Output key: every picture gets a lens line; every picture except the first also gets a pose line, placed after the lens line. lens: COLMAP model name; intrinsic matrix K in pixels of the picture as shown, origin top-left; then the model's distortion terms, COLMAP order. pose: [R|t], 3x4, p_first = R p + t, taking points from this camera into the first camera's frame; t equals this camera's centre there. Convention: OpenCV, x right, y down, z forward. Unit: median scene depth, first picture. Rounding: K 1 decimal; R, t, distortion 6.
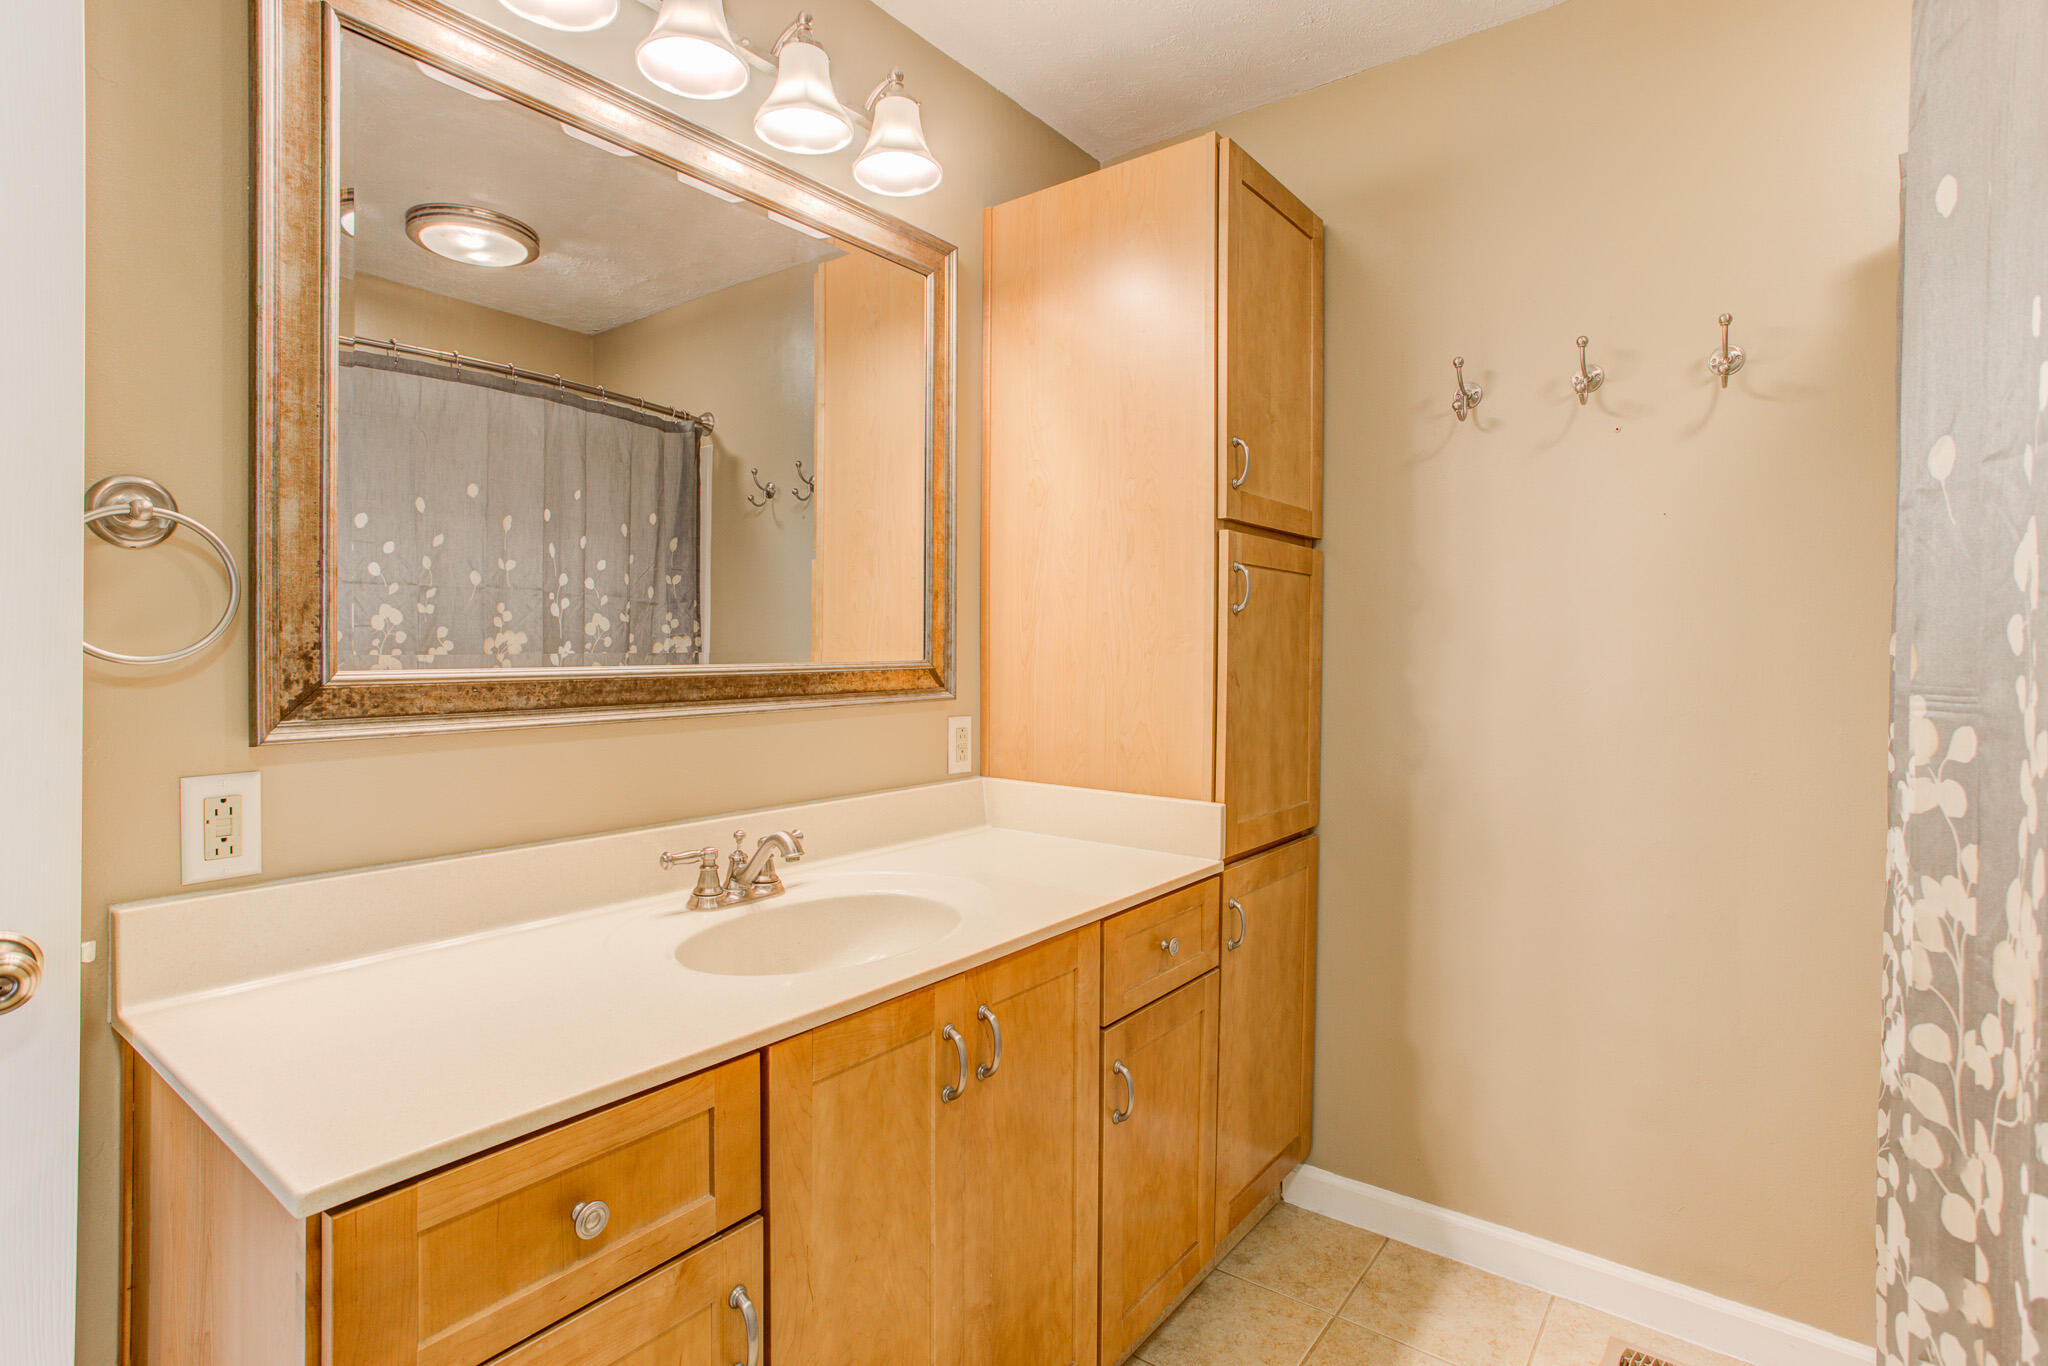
lens RADIAL K [[1005.9, 0, 1051.9], [0, 1005.9, 648.4], [0, 0, 1]] dist [-0.032430, 0.024042]
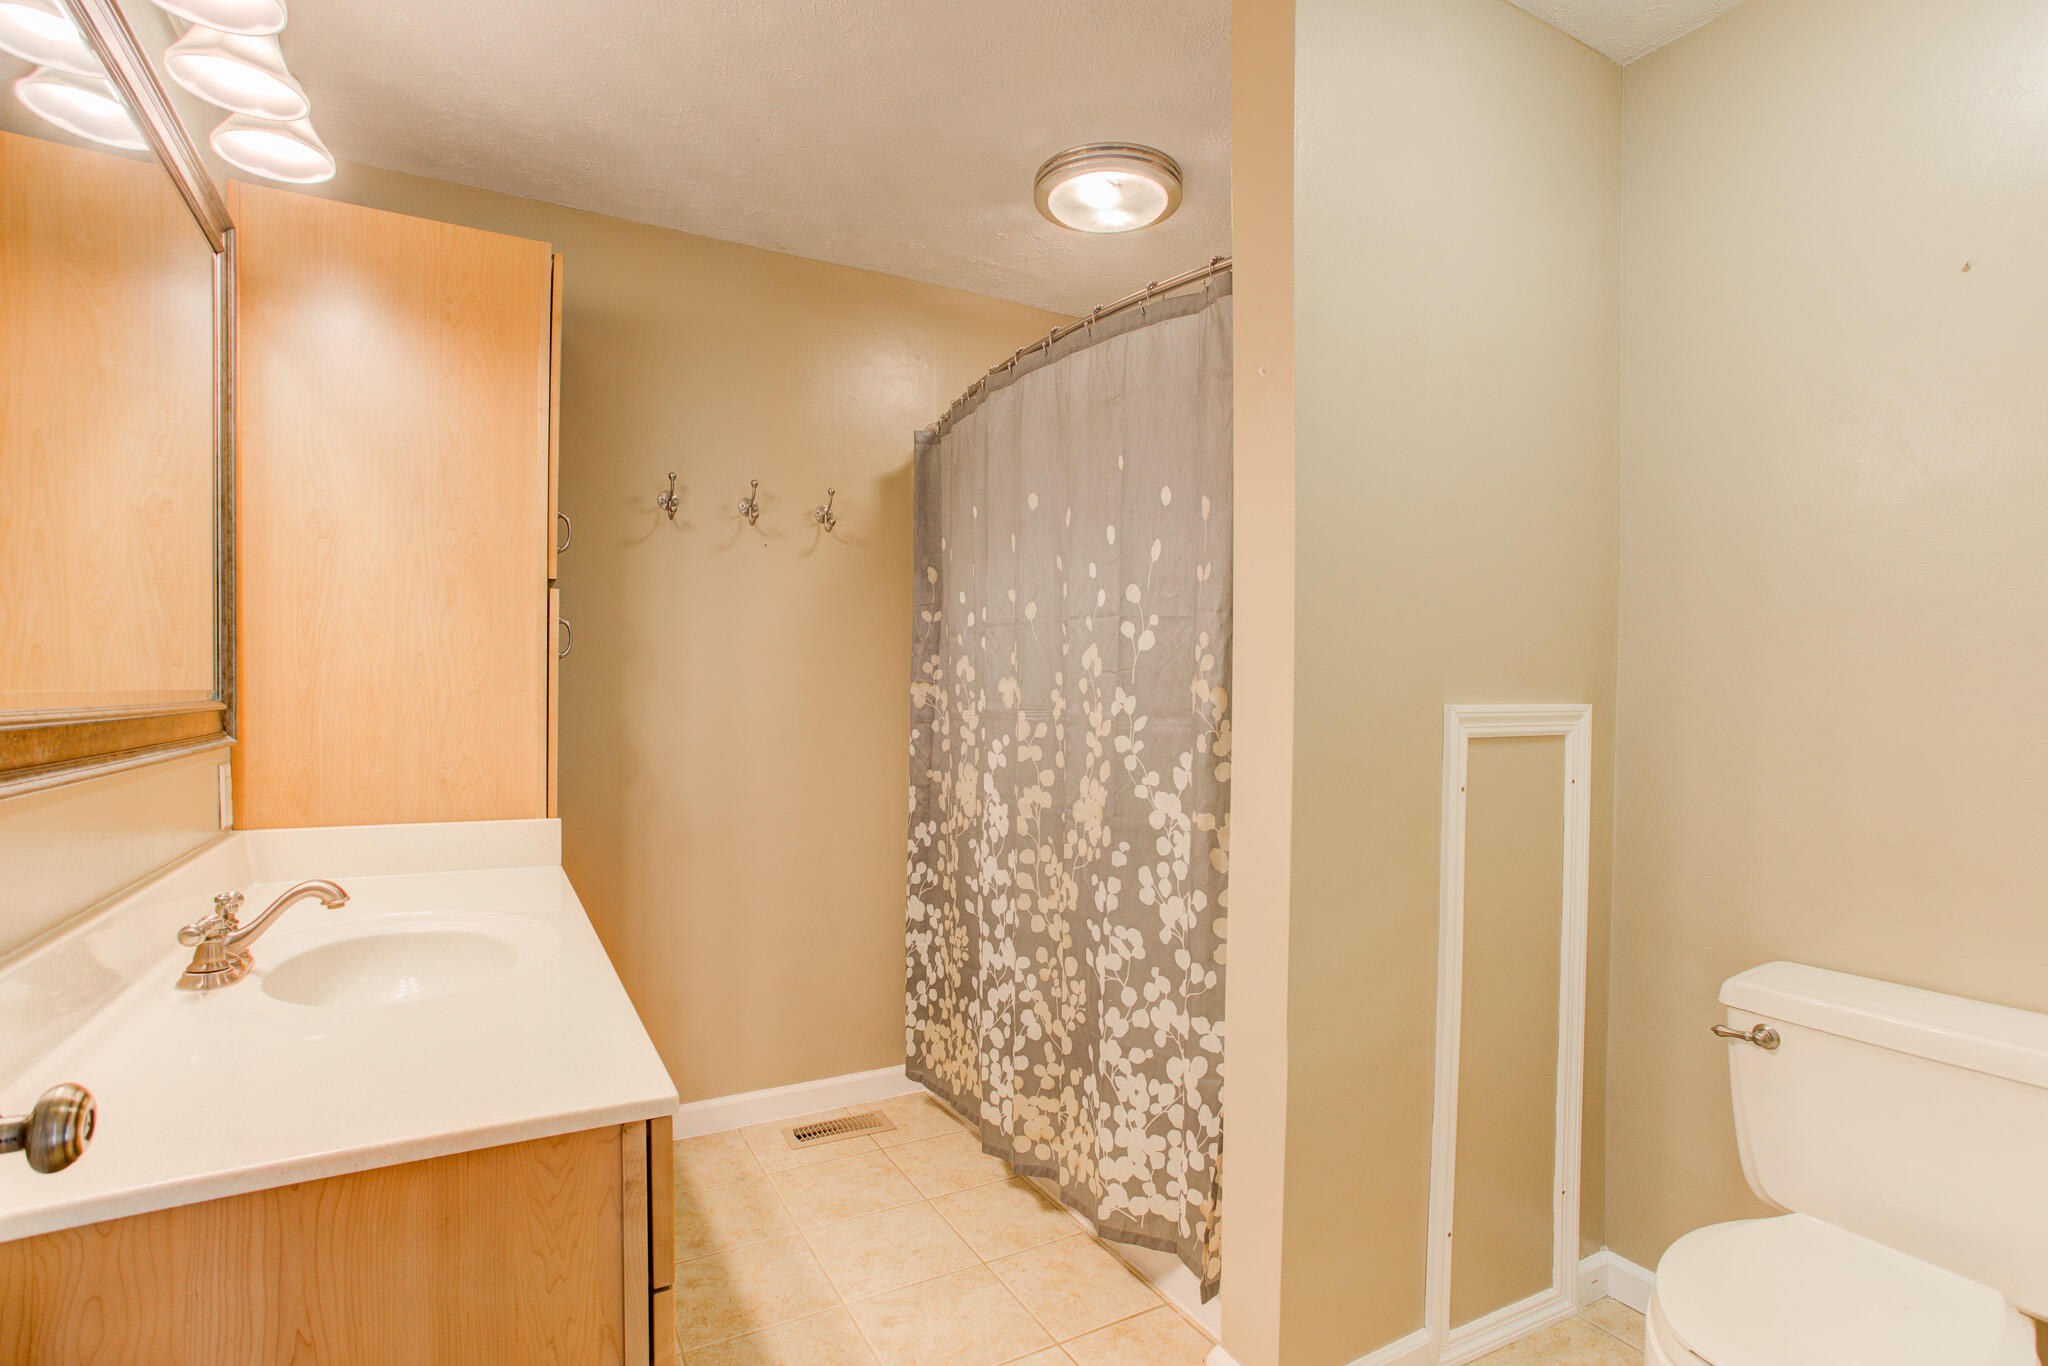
lens RADIAL K [[1013.3, 0, 1024.0], [0, 1013.3, 683.0], [0, 0, 1]] dist [-0.047237, 0.024976]
pose [[0.424436, 0.007589, 0.905426, -0.681517], [-0.005085, 0.999969, -0.005998, -0.002108], [-0.905444, -0.002058, 0.424461, -0.009000]]
